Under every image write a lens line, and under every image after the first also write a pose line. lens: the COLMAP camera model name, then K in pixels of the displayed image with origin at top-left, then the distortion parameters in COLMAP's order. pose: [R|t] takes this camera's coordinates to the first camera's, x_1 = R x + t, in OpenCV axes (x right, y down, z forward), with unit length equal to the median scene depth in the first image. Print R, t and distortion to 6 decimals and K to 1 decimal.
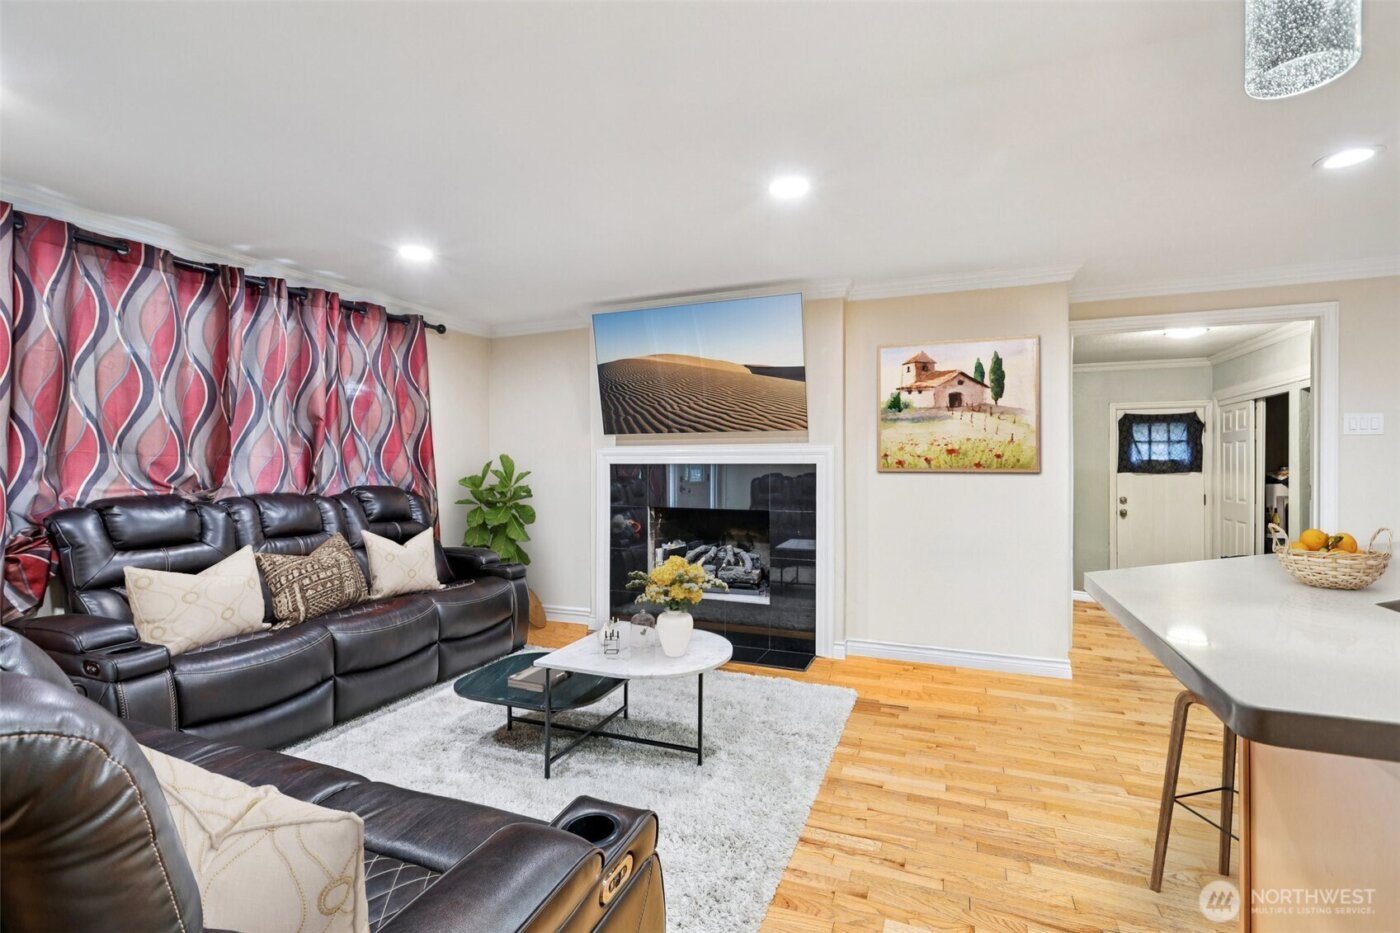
lens RADIAL K [[630.5, 0, 709.9], [0, 630.5, 465.3], [0, 0, 1]] dist [0.002164, 0.001196]
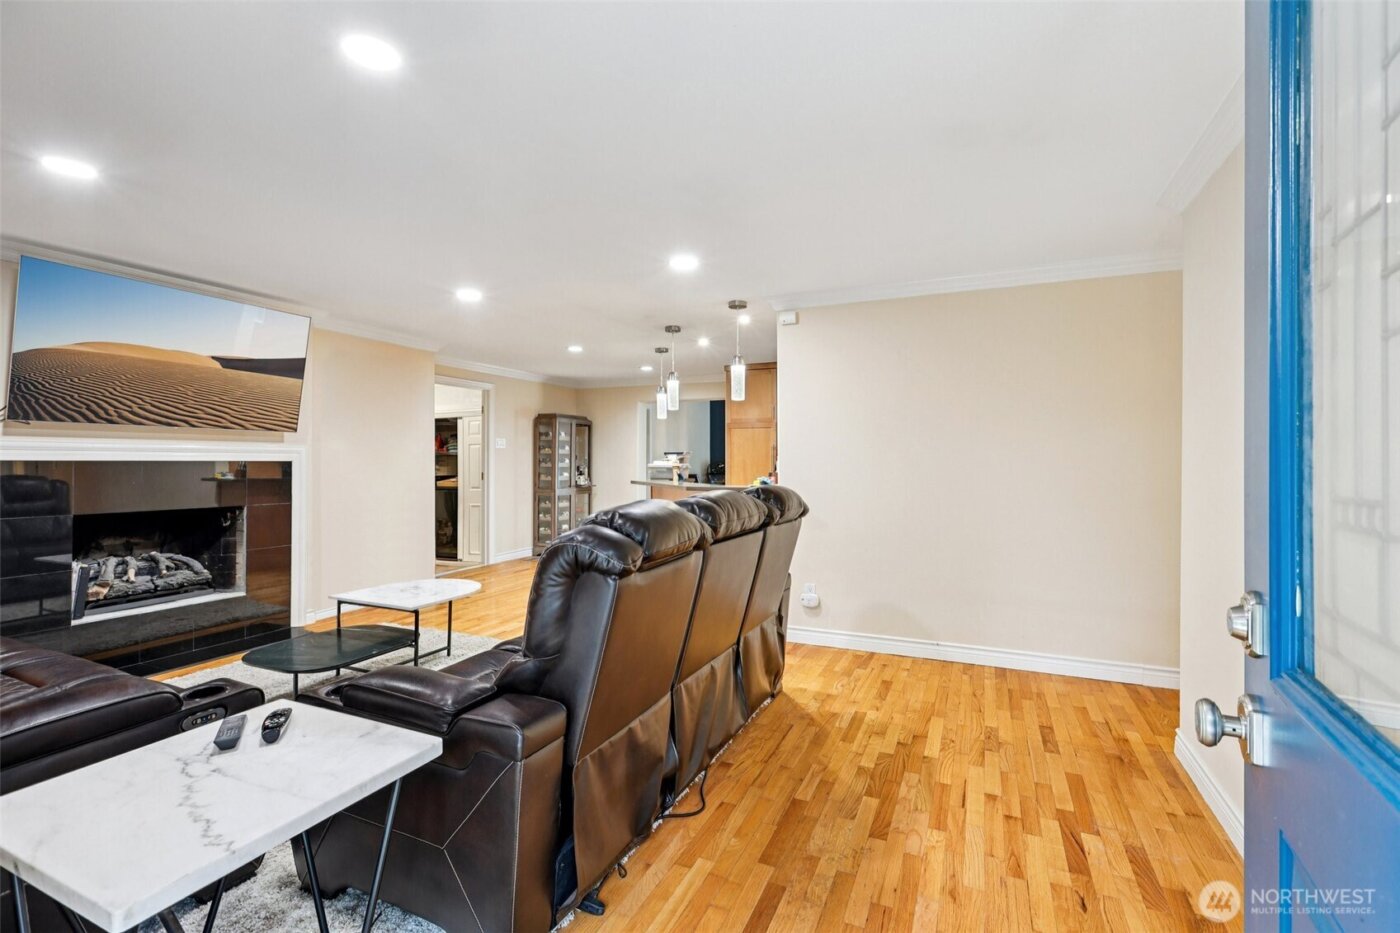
lens RADIAL K [[630.5, 0, 701.1], [0, 630.5, 458.9], [0, 0, 1]] dist [0.002164, 0.001196]
pose [[0.061997, 0.006386, 0.998056, -1.280579], [0.003318, 0.999973, -0.006604, 0.004459], [-0.998071, 0.003721, 0.061974, 0.215825]]
